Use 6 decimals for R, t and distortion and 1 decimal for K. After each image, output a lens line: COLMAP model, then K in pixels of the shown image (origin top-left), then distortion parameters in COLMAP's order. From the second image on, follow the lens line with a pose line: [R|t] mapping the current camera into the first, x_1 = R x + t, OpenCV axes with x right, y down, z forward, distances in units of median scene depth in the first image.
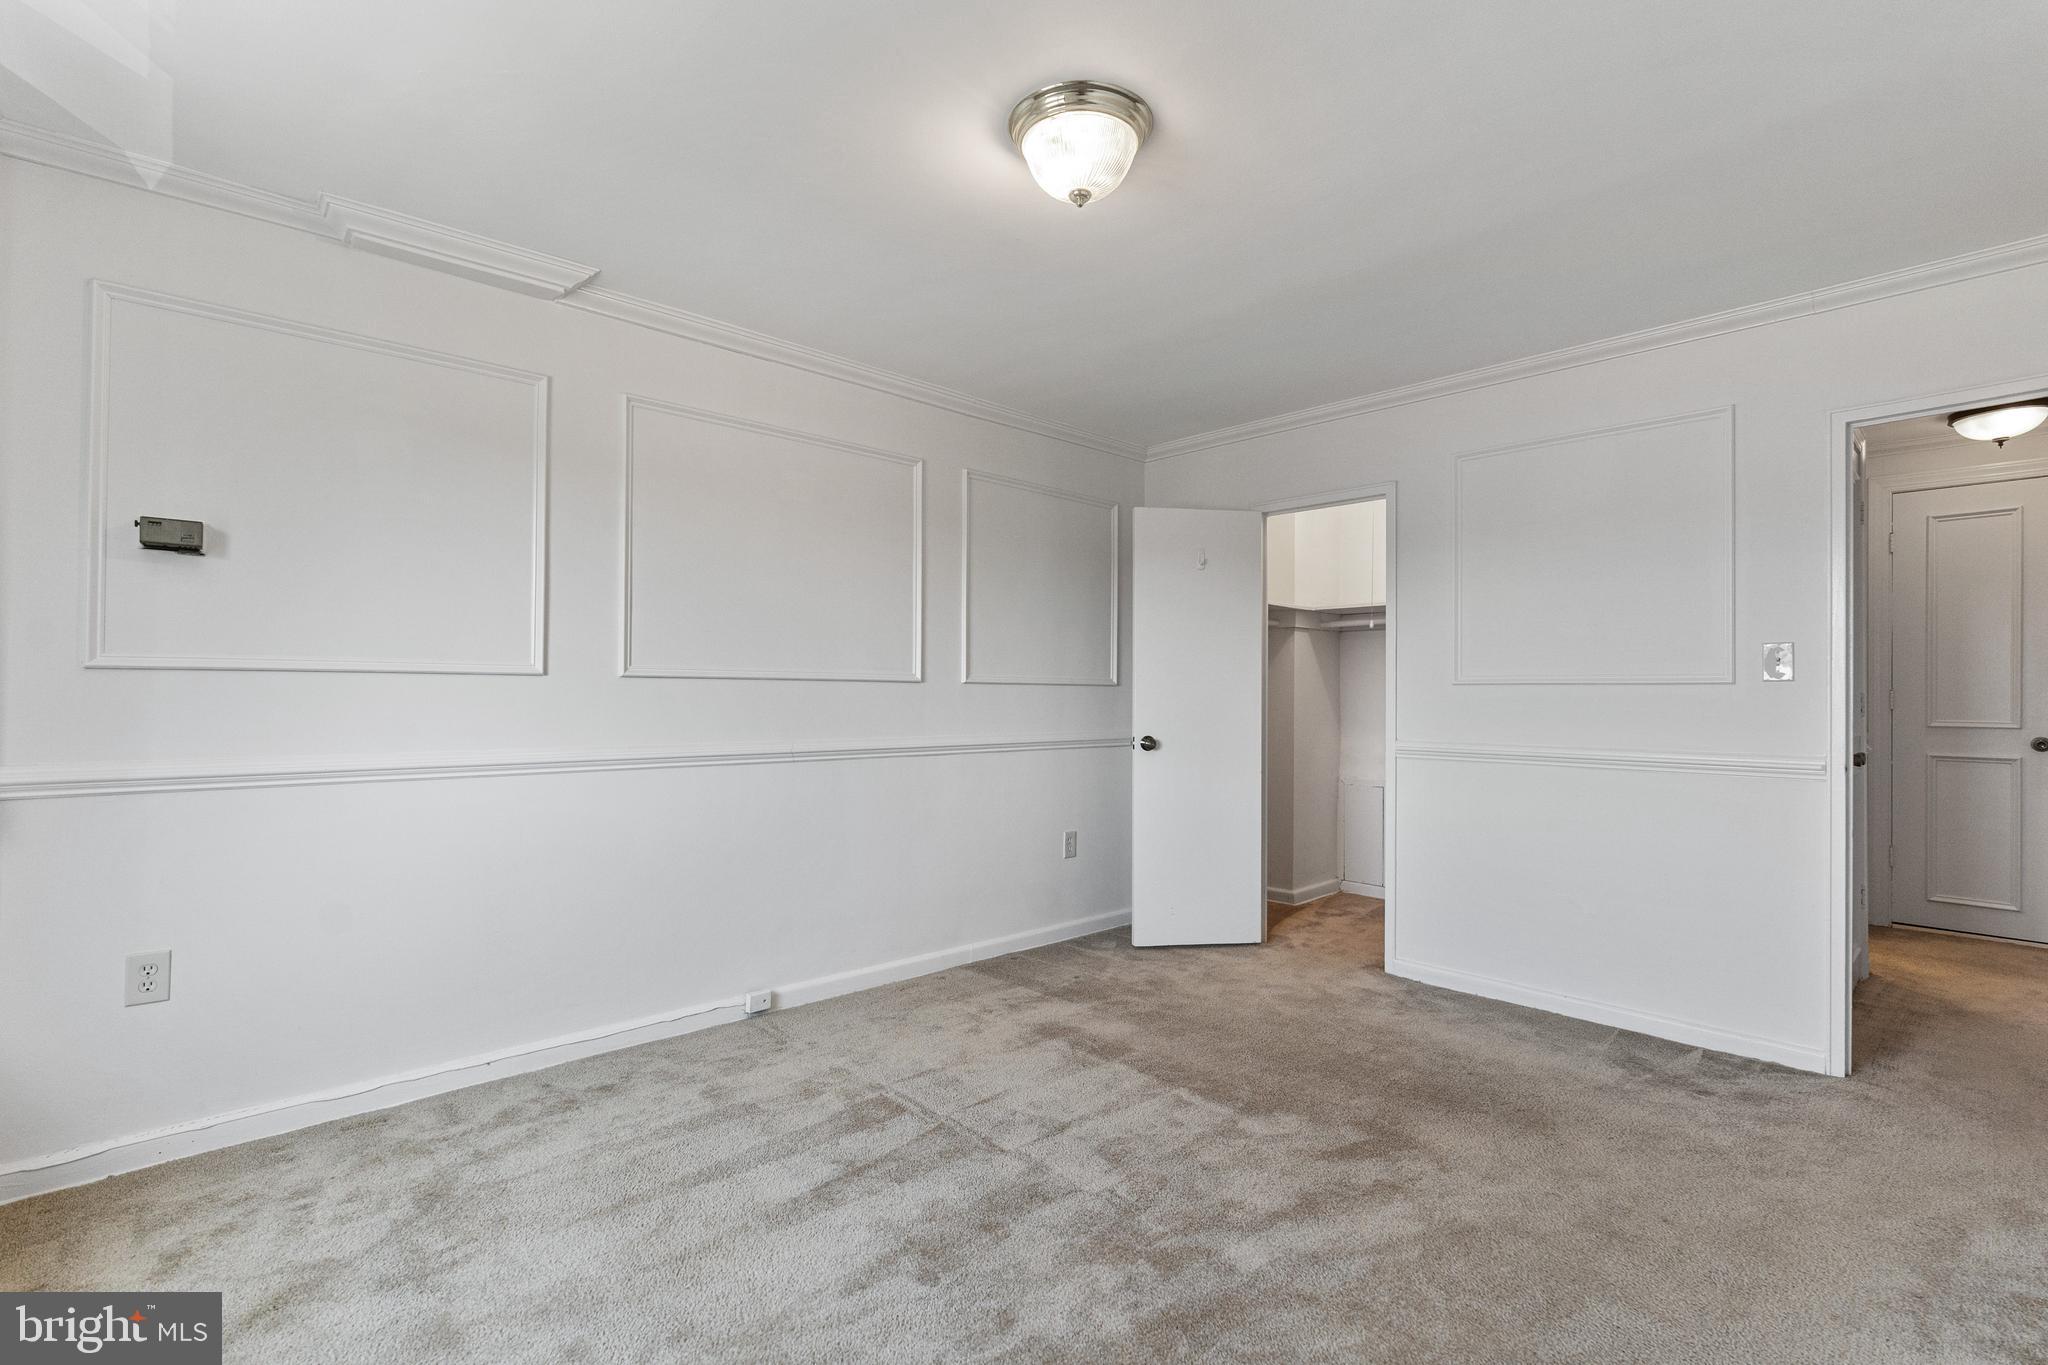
lens RADIAL K [[931.0, 0, 1018.1], [0, 931.0, 691.4], [0, 0, 1]] dist [-0.012432, 0.003850]
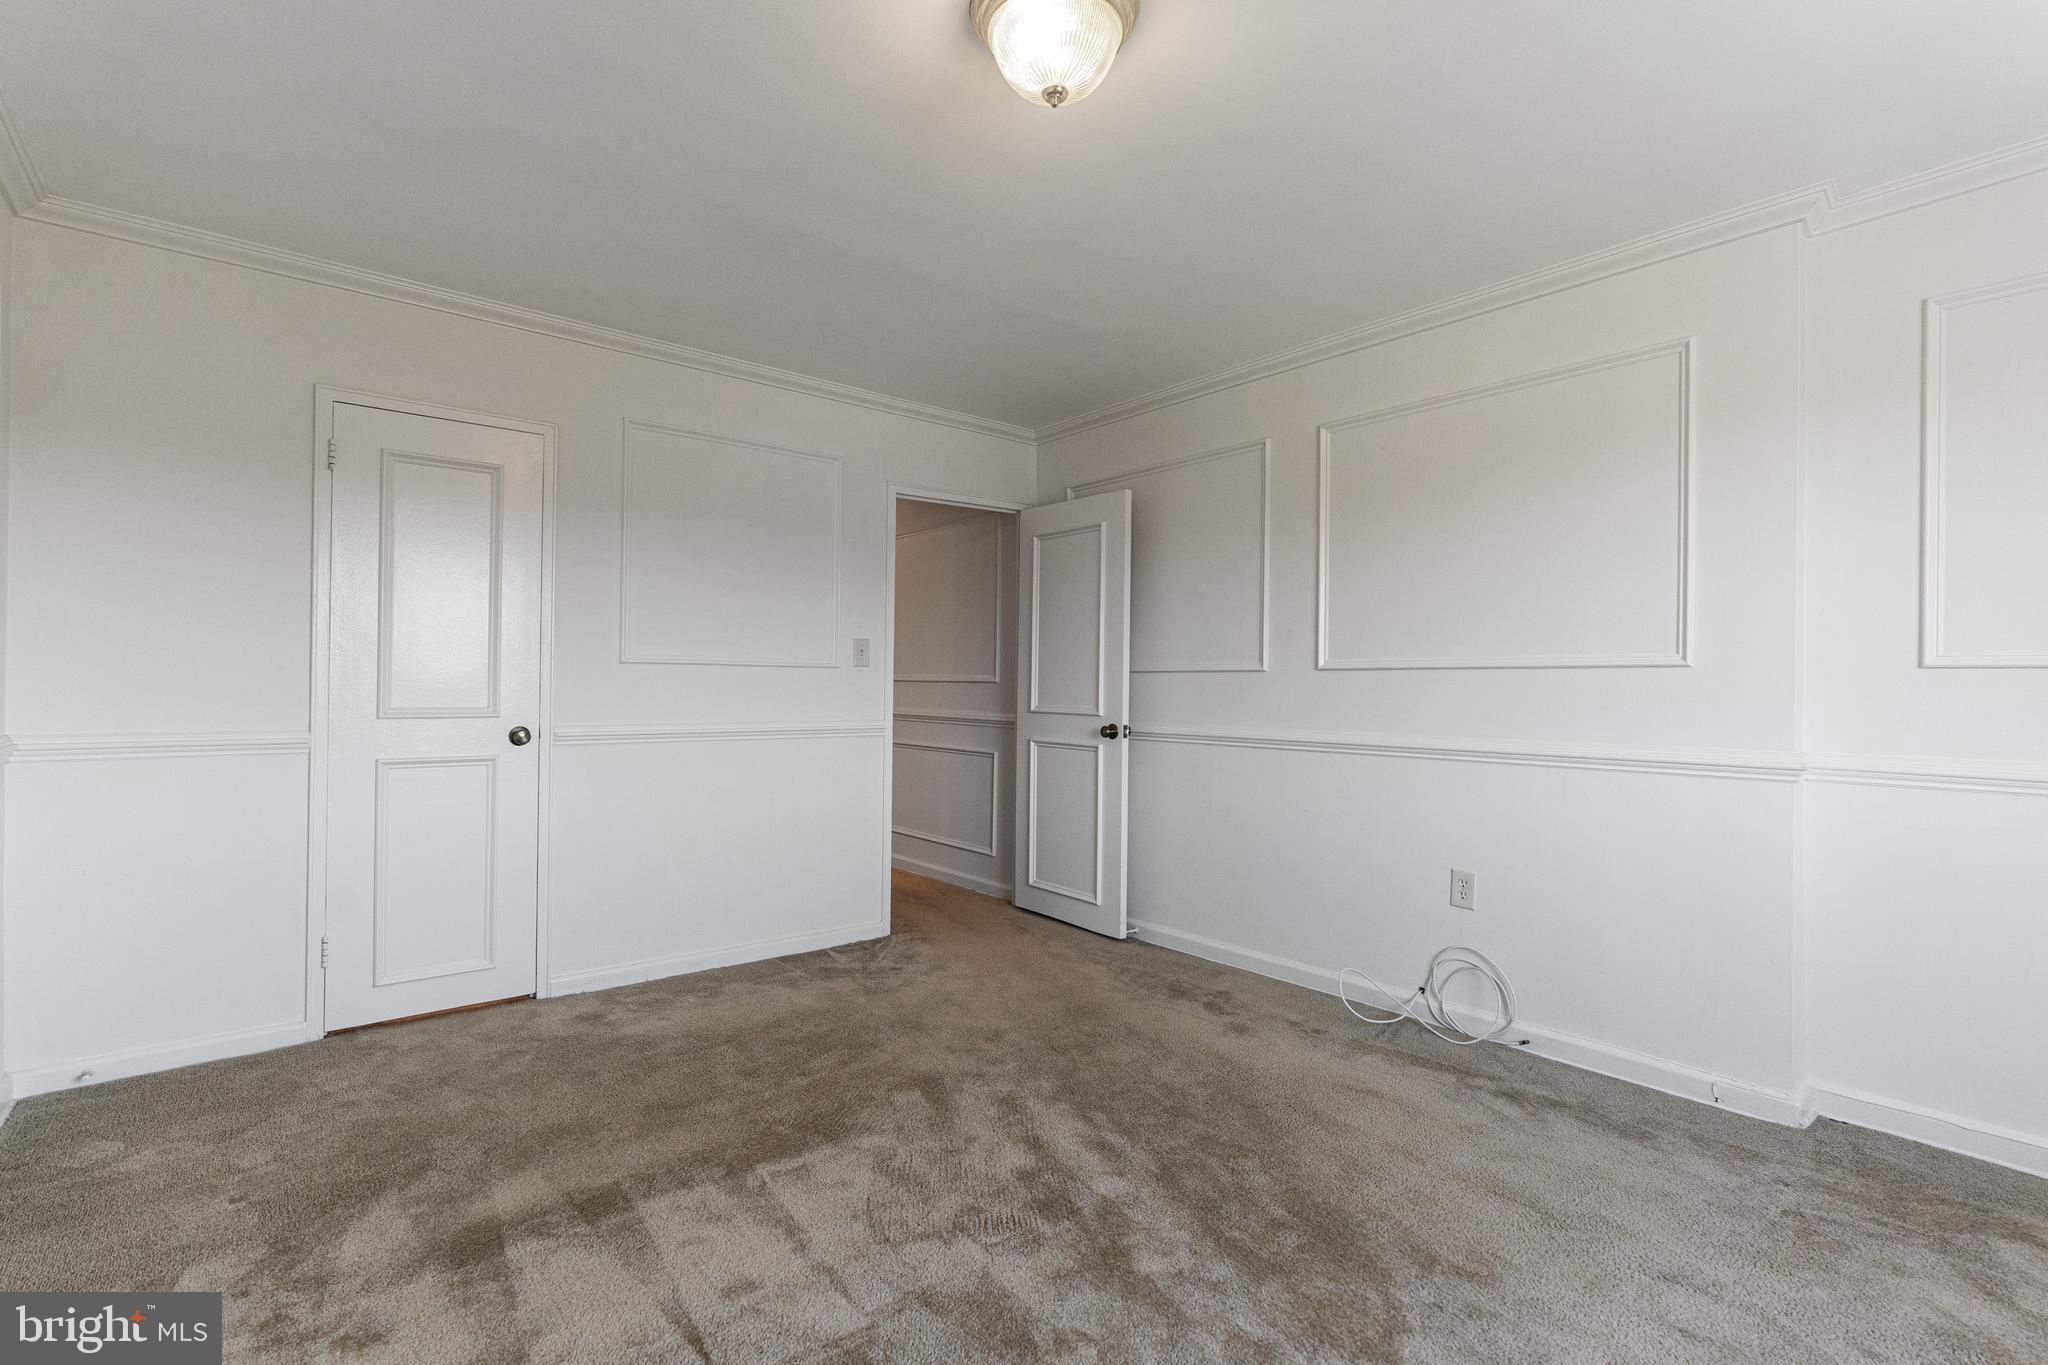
lens RADIAL K [[931.0, 0, 1018.4], [0, 931.0, 682.6], [0, 0, 1]] dist [-0.012432, 0.003850]
pose [[0.080977, -0.003481, 0.996710, -0.535731], [-0.006770, 0.999969, 0.004043, 0.011778], [-0.996693, -0.007075, 0.080951, 0.655210]]
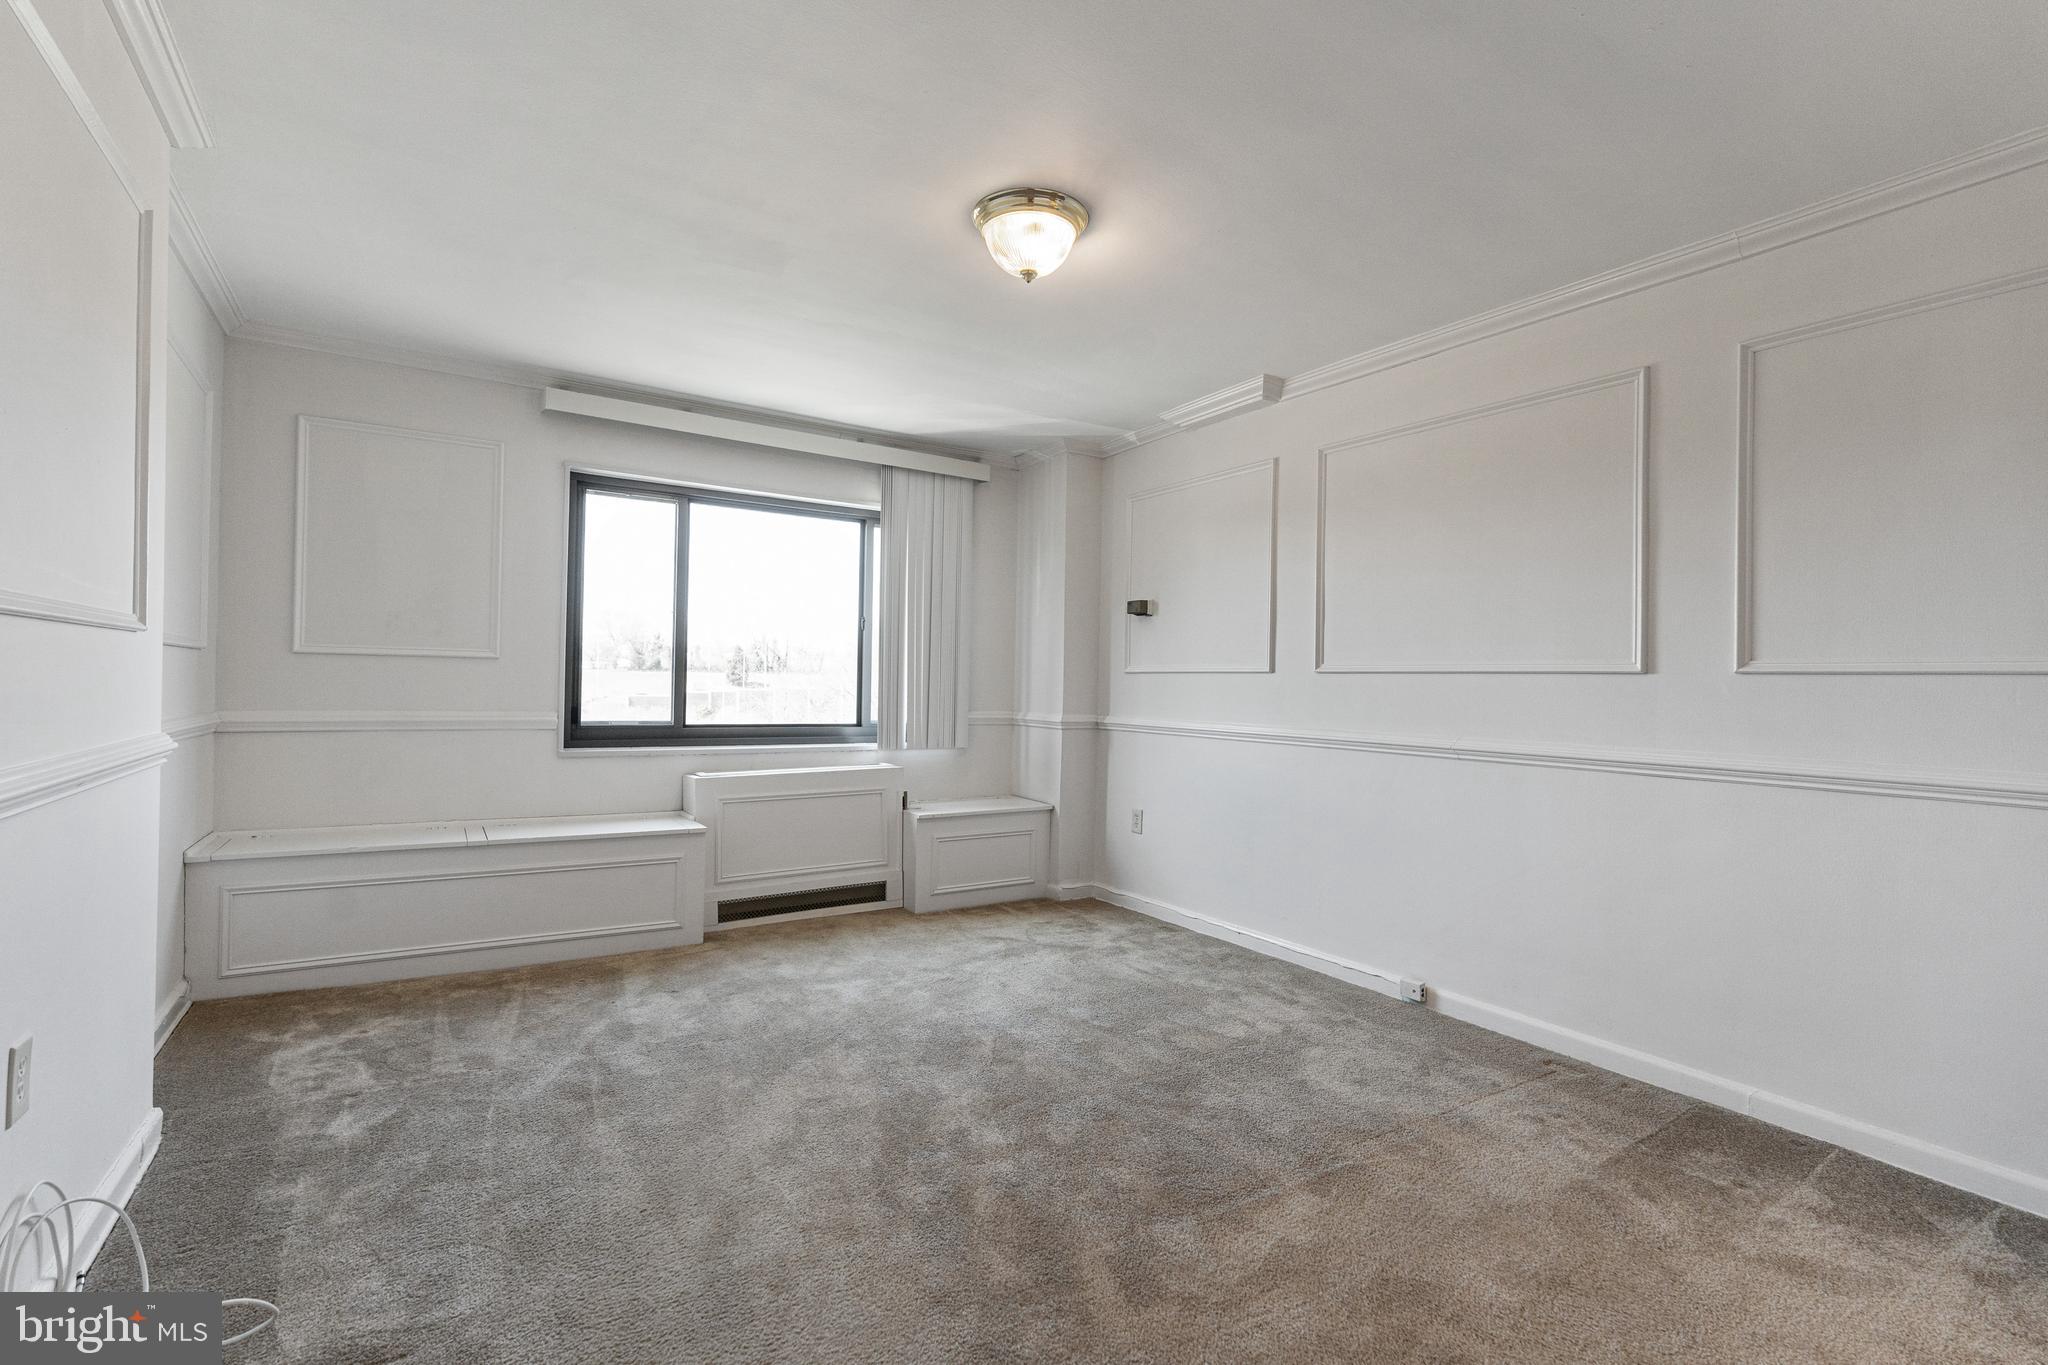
lens RADIAL K [[931.0, 0, 1030.6], [0, 931.0, 684.8], [0, 0, 1]] dist [-0.012432, 0.003850]
pose [[-0.168483, -0.005659, -0.985688, 0.861602], [-0.014219, 0.999893, -0.003310, 0.009597], [0.985602, 0.013458, -0.168545, 0.817192]]
